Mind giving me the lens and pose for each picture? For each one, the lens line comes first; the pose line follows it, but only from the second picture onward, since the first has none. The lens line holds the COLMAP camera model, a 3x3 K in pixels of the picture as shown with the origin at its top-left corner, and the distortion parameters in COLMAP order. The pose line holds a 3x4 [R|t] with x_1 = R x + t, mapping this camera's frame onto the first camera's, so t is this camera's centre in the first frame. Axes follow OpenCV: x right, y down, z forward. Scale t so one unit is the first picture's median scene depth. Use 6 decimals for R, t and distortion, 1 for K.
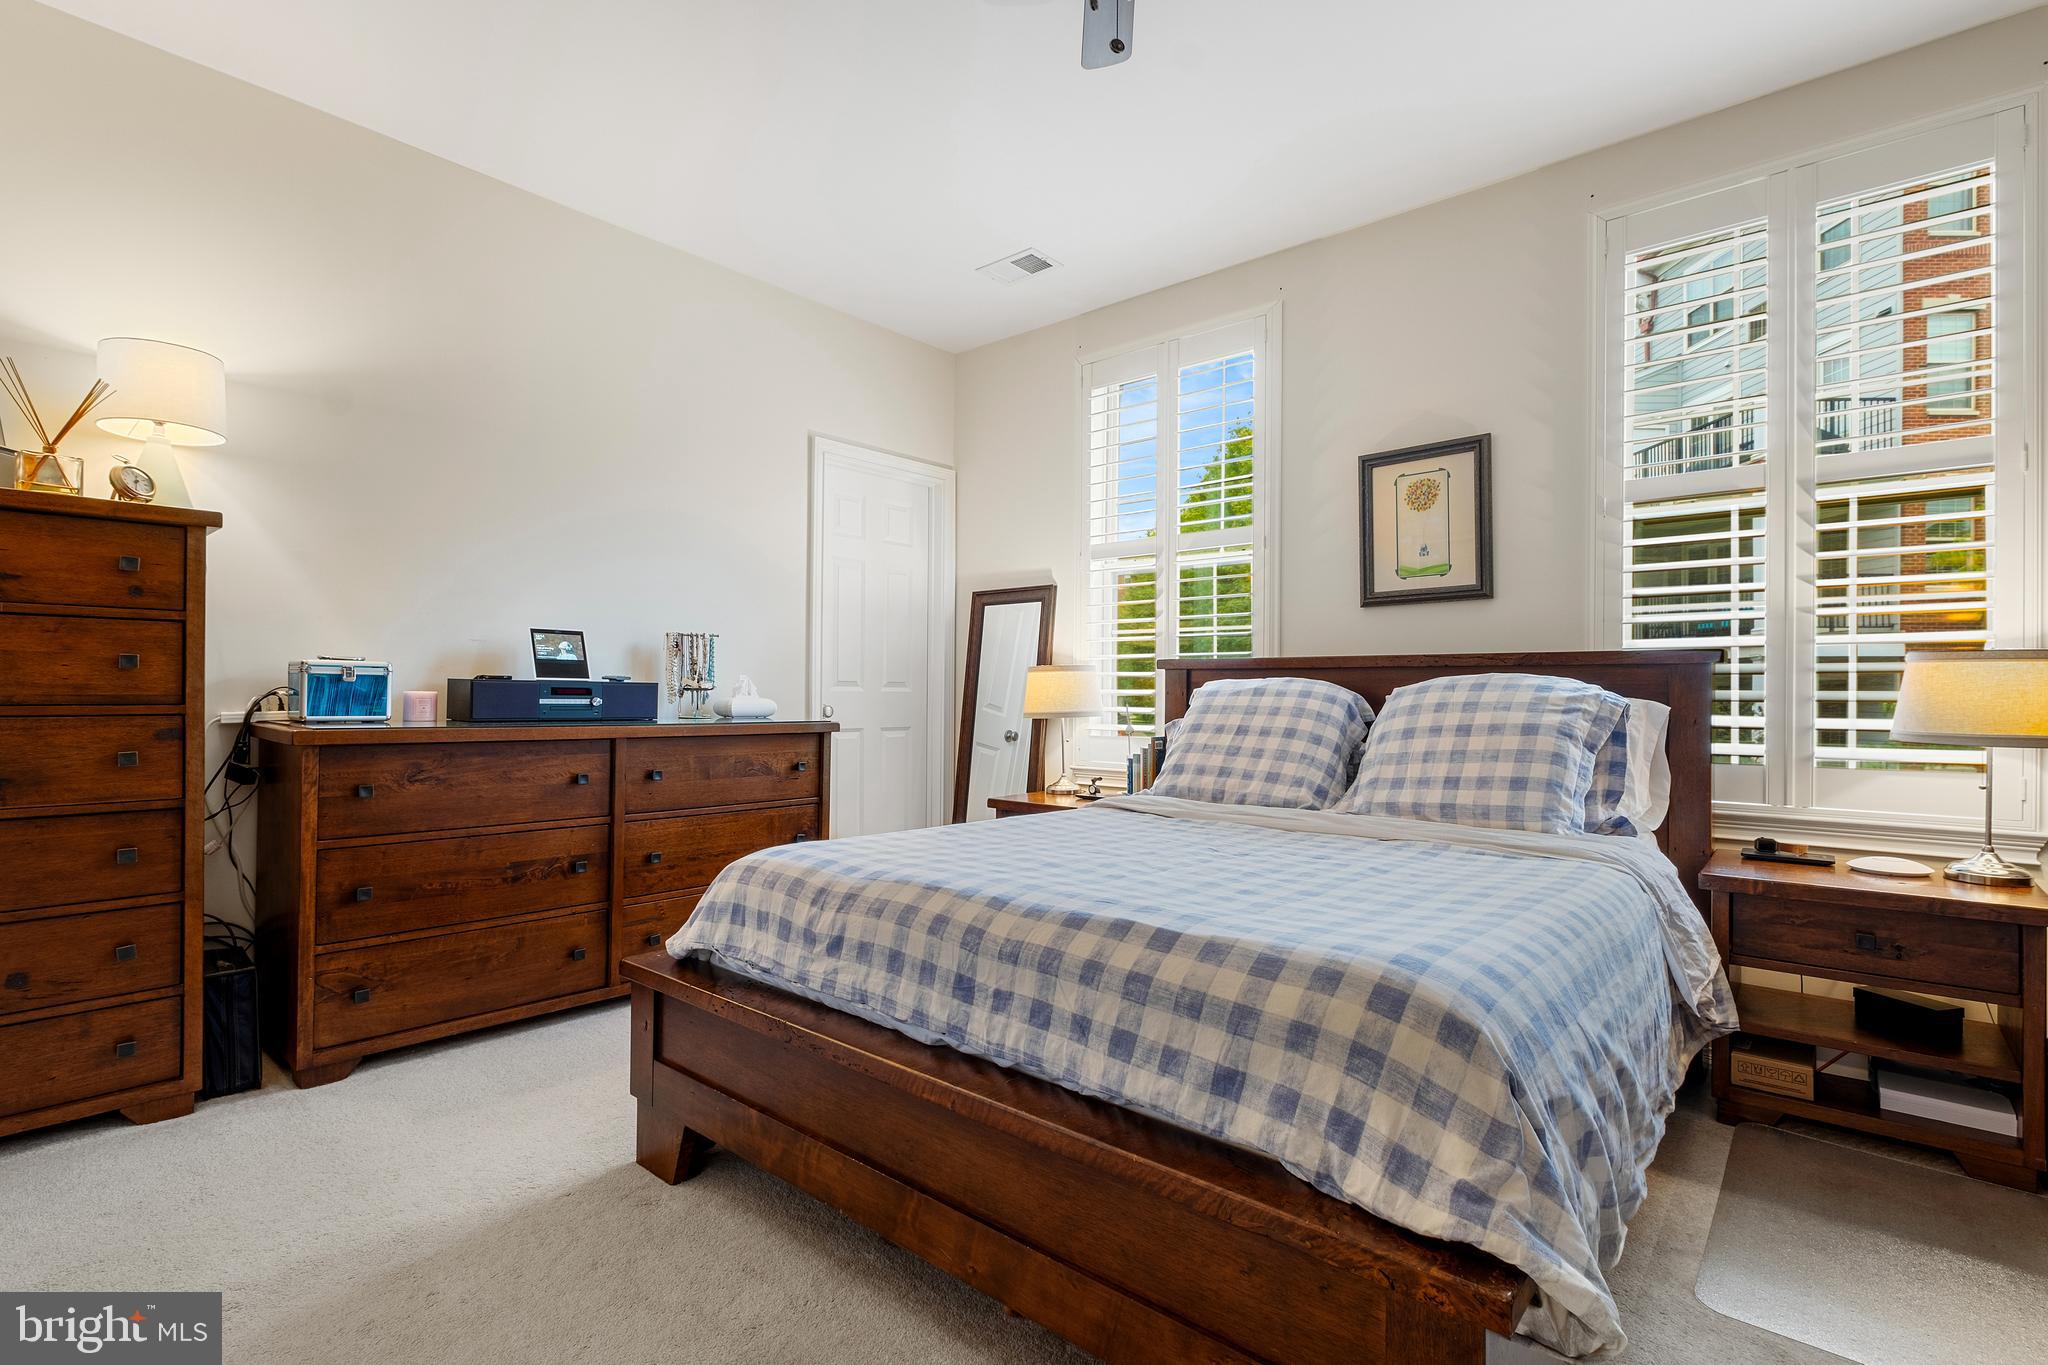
lens RADIAL K [[967.9, 0, 1026.1], [0, 967.9, 664.4], [0, 0, 1]] dist [0.000507, 0.000095]
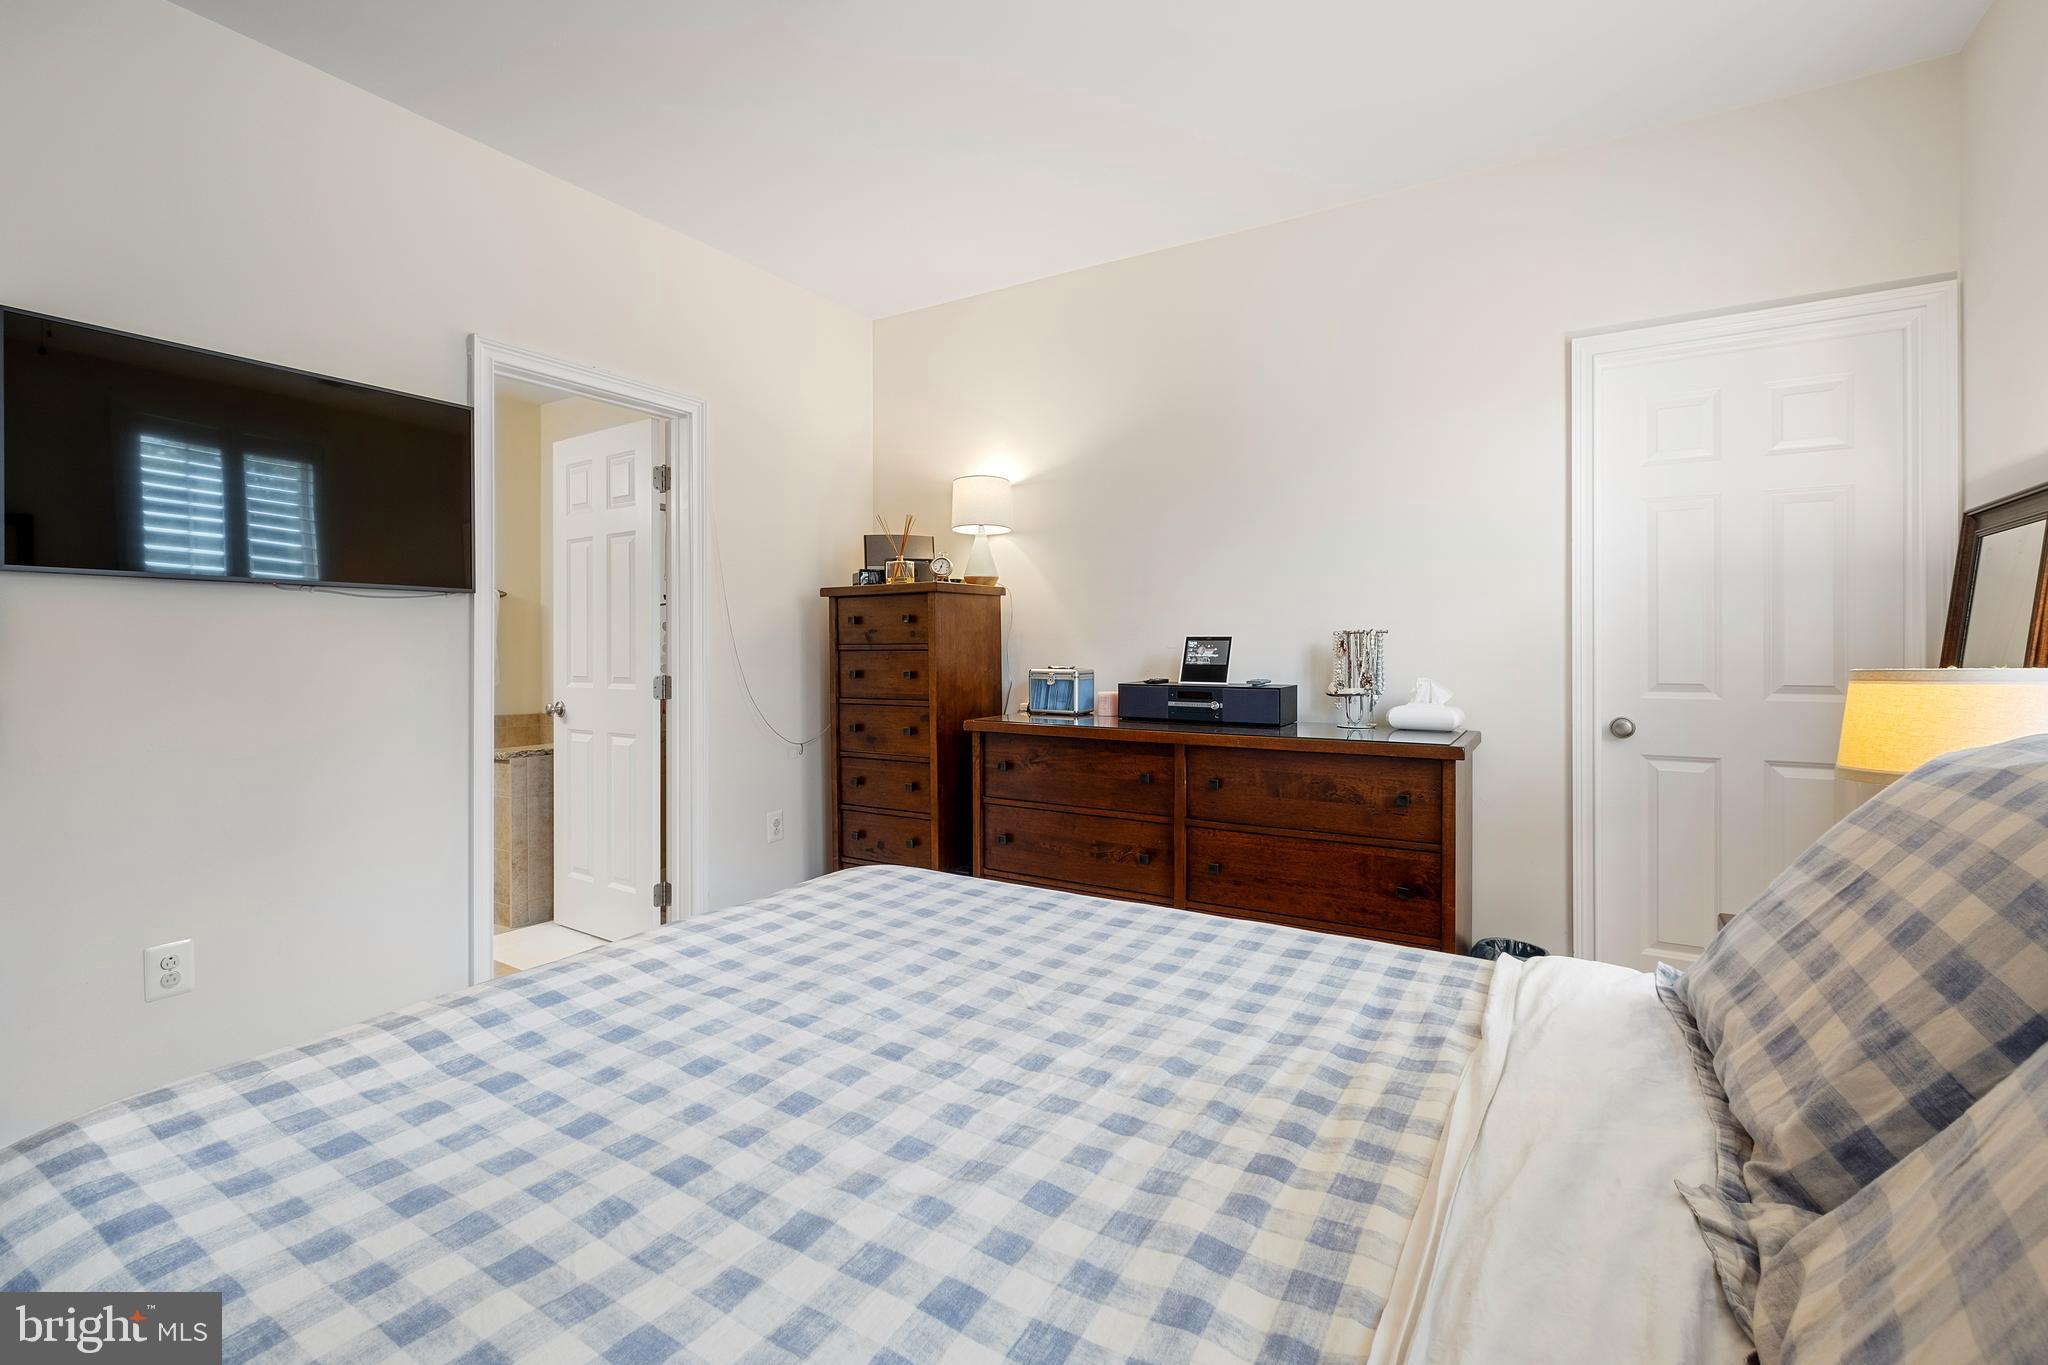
lens RADIAL K [[895.1, 0, 1030.6], [0, 895.1, 673.4], [0, 0, 1]] dist [-0.003111, -0.000800]
pose [[0.184088, 0.012913, -0.982825, 0.457645], [0.027907, 0.999442, 0.018358, -0.018962], [0.982513, -0.030807, 0.183625, 0.638091]]
